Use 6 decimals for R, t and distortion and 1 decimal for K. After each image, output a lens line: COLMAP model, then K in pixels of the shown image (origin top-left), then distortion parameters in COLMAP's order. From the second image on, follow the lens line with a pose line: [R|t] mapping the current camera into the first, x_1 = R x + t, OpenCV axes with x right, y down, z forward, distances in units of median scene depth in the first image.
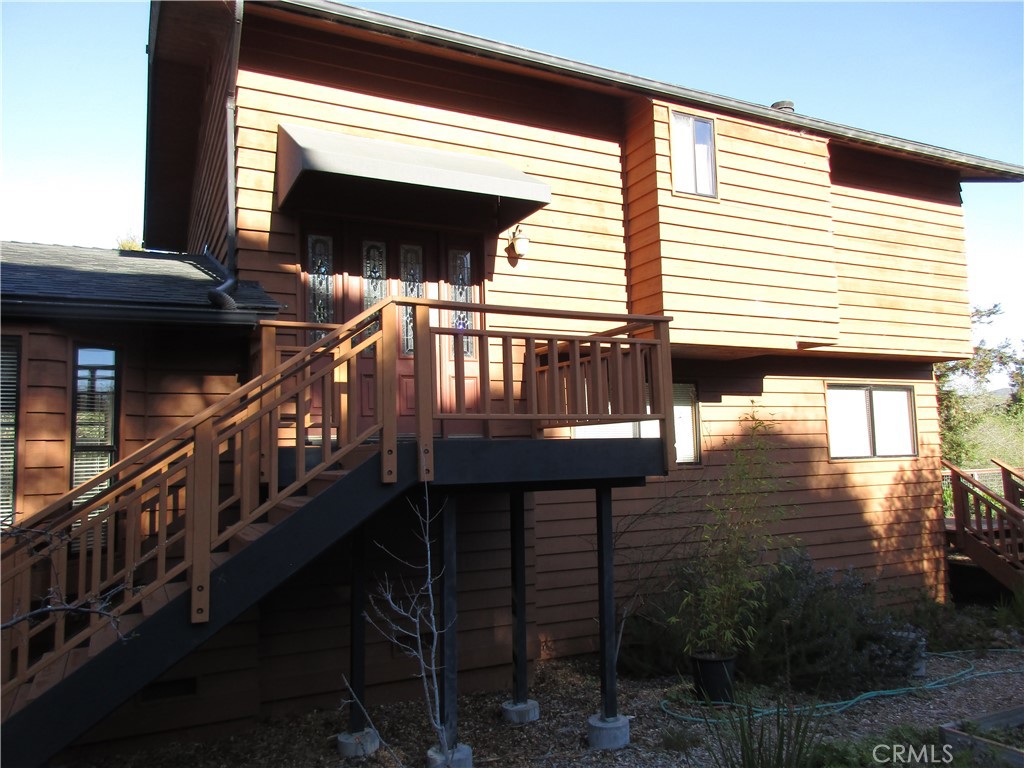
lens RADIAL K [[755.6, 0, 512.0], [0, 755.6, 384.0], [0, 0, 1]] dist [0.001245, -0.000071]
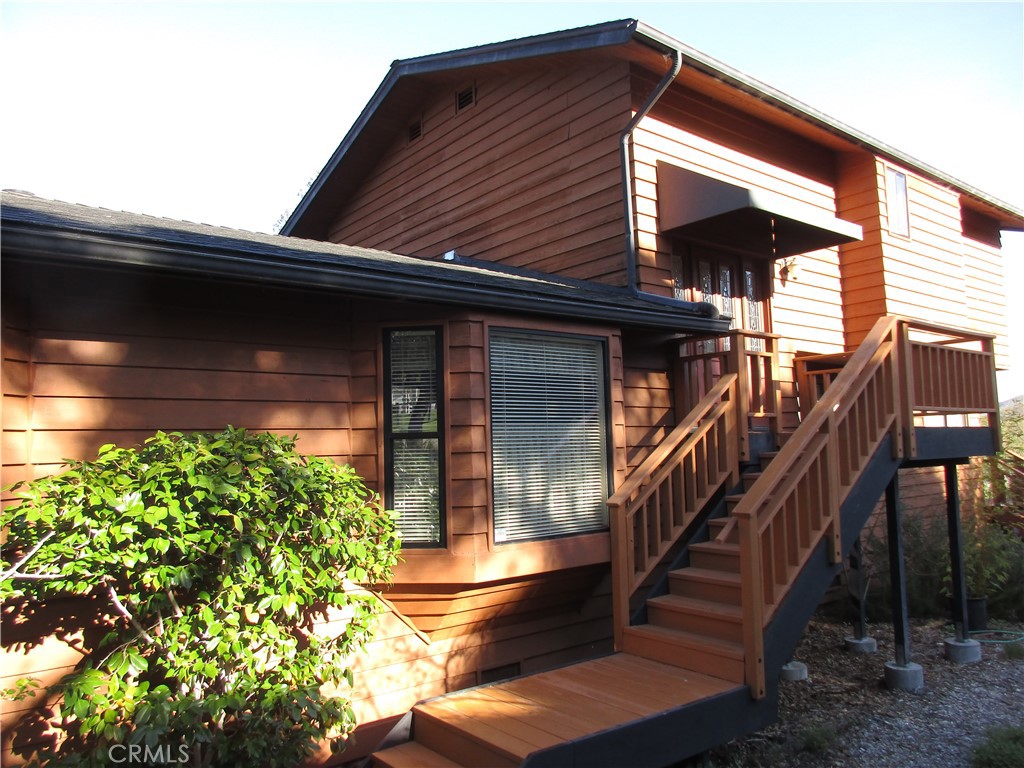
lens RADIAL K [[755.6, 0, 512.0], [0, 755.6, 384.0], [0, 0, 1]] dist [0.001245, -0.000071]
pose [[0.977385, 0.017424, 0.210749, -0.678893], [-0.017503, 0.999846, -0.001493, 0.009673], [-0.210742, -0.002229, 0.977539, -0.091296]]
